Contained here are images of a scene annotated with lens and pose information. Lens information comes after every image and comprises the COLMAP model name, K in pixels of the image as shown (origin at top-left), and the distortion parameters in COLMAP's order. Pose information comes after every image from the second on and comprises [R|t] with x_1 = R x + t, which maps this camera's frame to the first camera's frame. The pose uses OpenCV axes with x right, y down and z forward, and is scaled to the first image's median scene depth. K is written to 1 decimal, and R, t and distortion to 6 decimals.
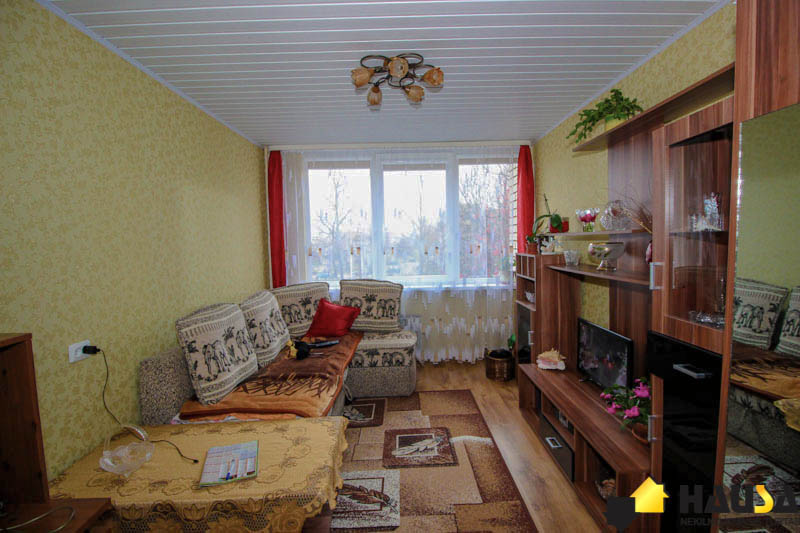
lens RADIAL K [[373.2, 0, 402.3], [0, 373.2, 262.8], [0, 0, 1]] dist [-0.015223, -0.006332]
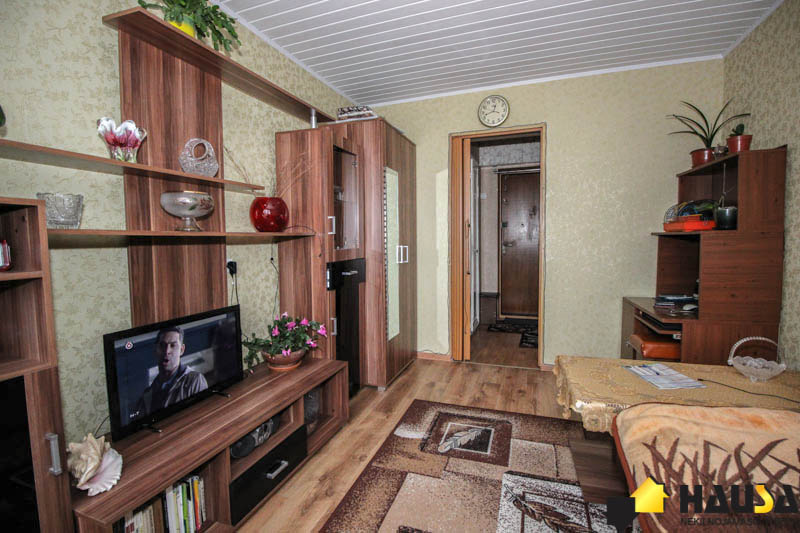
lens RADIAL K [[373.2, 0, 400.2], [0, 373.2, 264.1], [0, 0, 1]] dist [-0.015223, -0.006332]
pose [[-0.939996, 0.010226, 0.341033, -0.083170], [0.054429, 0.991244, 0.120302, 0.020924], [-0.336817, 0.131646, -0.932322, 1.779240]]
